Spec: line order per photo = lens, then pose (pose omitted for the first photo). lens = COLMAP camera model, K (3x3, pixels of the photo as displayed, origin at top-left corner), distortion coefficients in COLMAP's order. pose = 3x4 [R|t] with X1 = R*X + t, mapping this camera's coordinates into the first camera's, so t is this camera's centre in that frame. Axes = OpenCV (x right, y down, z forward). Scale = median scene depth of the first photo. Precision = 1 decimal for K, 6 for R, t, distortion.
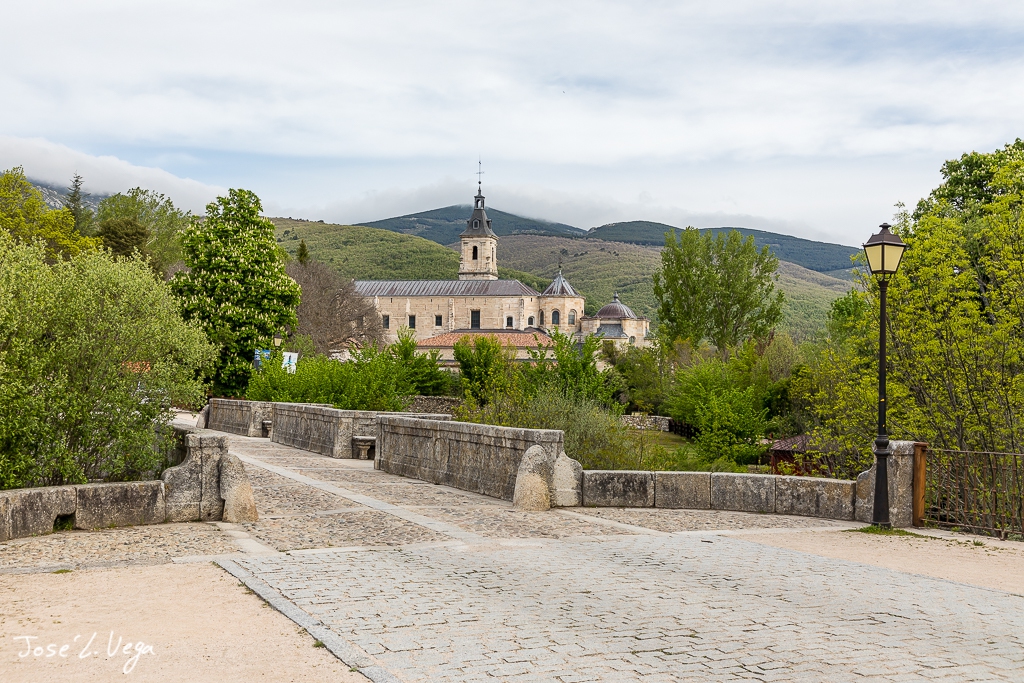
lens RADIAL K [[1211.5, 0, 518.5], [0, 1211.5, 342.2], [0, 0, 1]] dist [0.006015, 0.000000]
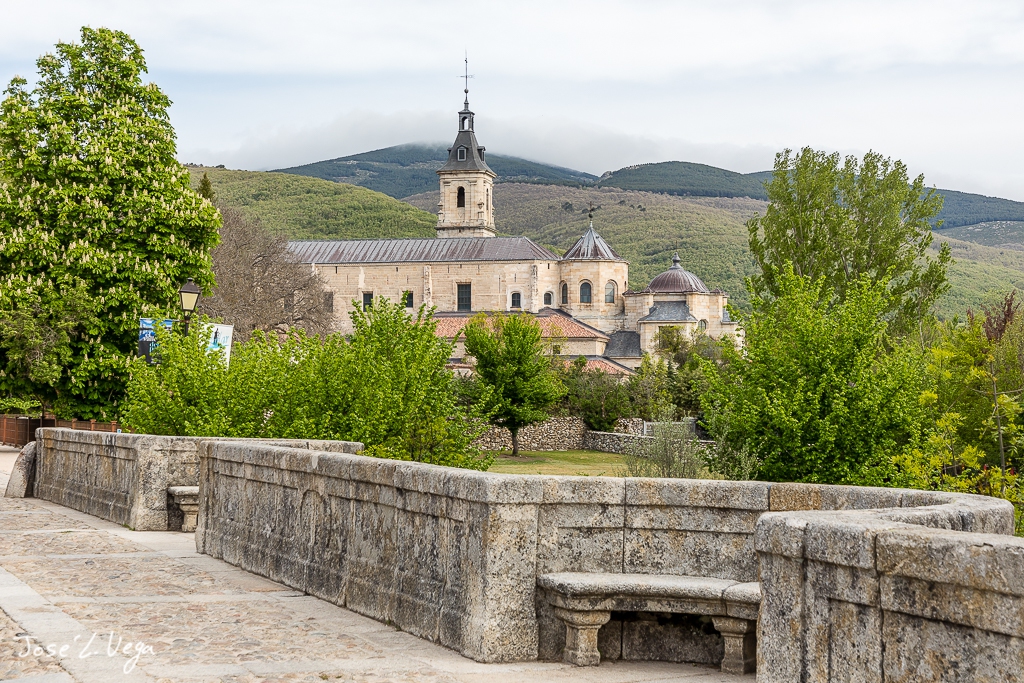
lens RADIAL K [[1698.6, 0, 504.6], [0, 1698.6, 338.8], [0, 0, 1]] dist [0.044768, 0.000000]
pose [[0.999921, -0.012075, 0.003383, -0.058025], [0.012070, 0.999926, 0.001228, 0.010388], [-0.003397, -0.001187, 0.999994, 0.252729]]
